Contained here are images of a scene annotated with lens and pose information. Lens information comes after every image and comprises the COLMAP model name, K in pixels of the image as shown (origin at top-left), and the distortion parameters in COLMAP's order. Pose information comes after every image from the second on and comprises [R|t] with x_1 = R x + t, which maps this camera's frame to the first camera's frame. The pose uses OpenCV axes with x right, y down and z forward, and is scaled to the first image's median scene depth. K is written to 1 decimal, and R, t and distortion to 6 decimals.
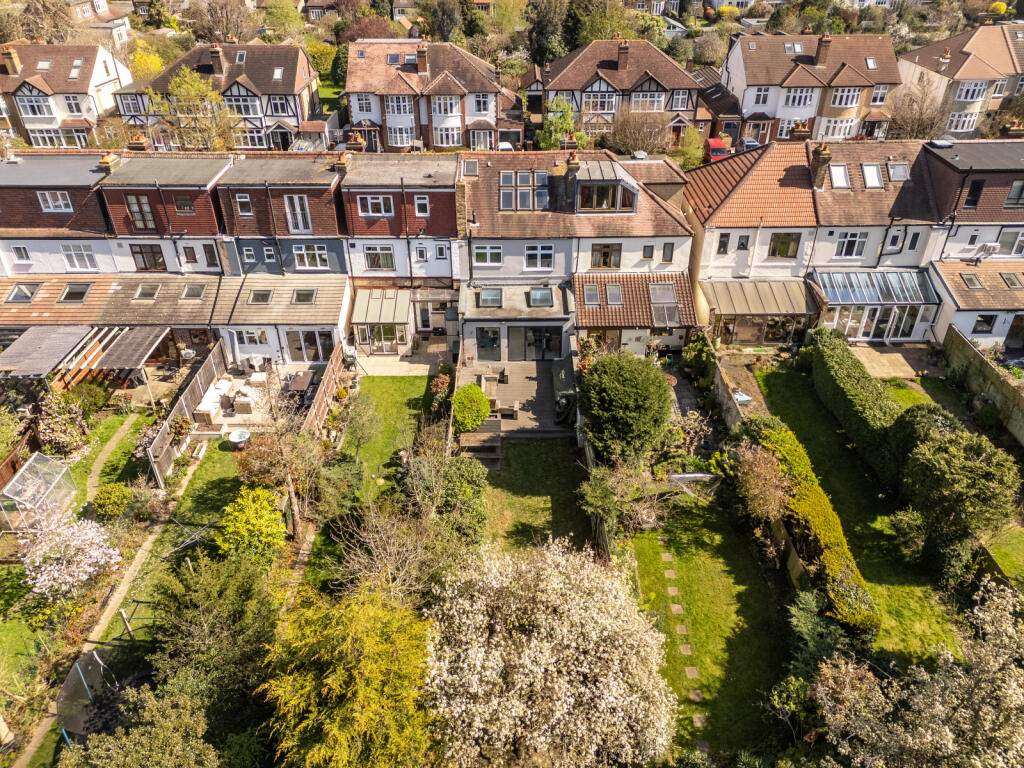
lens RADIAL K [[745.4, 0, 511.6], [0, 745.4, 379.7], [0, 0, 1]] dist [0.026164, -0.020751]
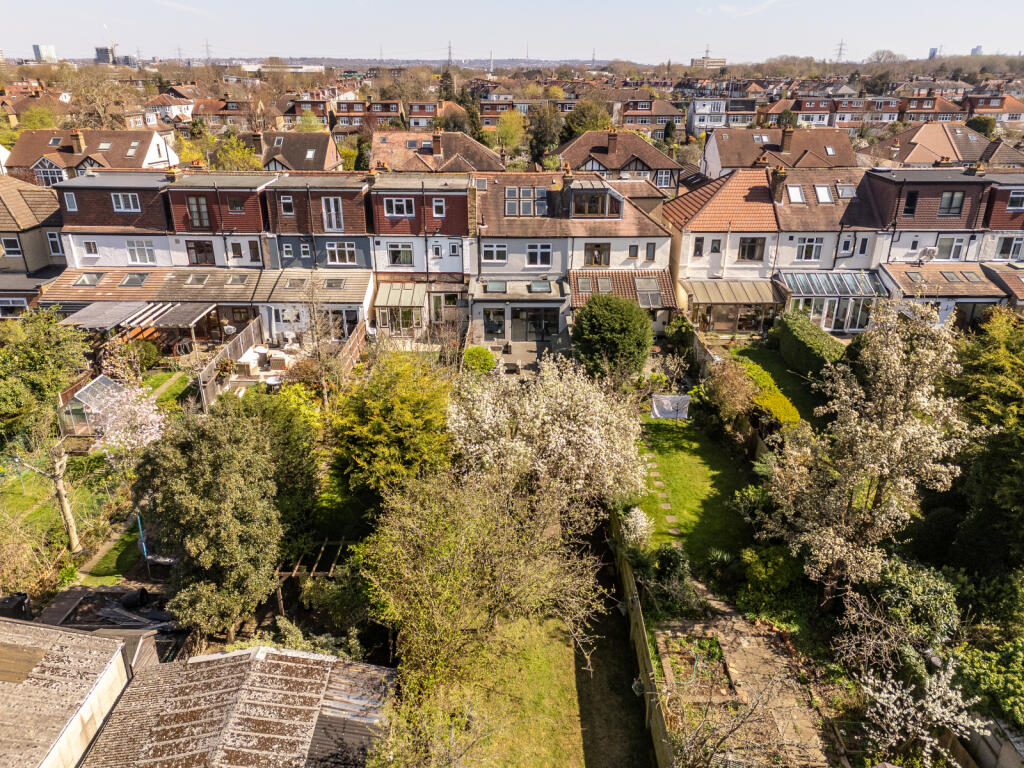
lens RADIAL K [[745.4, 0, 511.6], [0, 745.4, 390.8], [0, 0, 1]] dist [0.026164, -0.020751]
pose [[0.999973, 0.007380, -0.000701, -0.002902], [-0.007388, 0.984352, -0.176057, 0.246446], [-0.000609, 0.176057, 0.984380, -0.098538]]
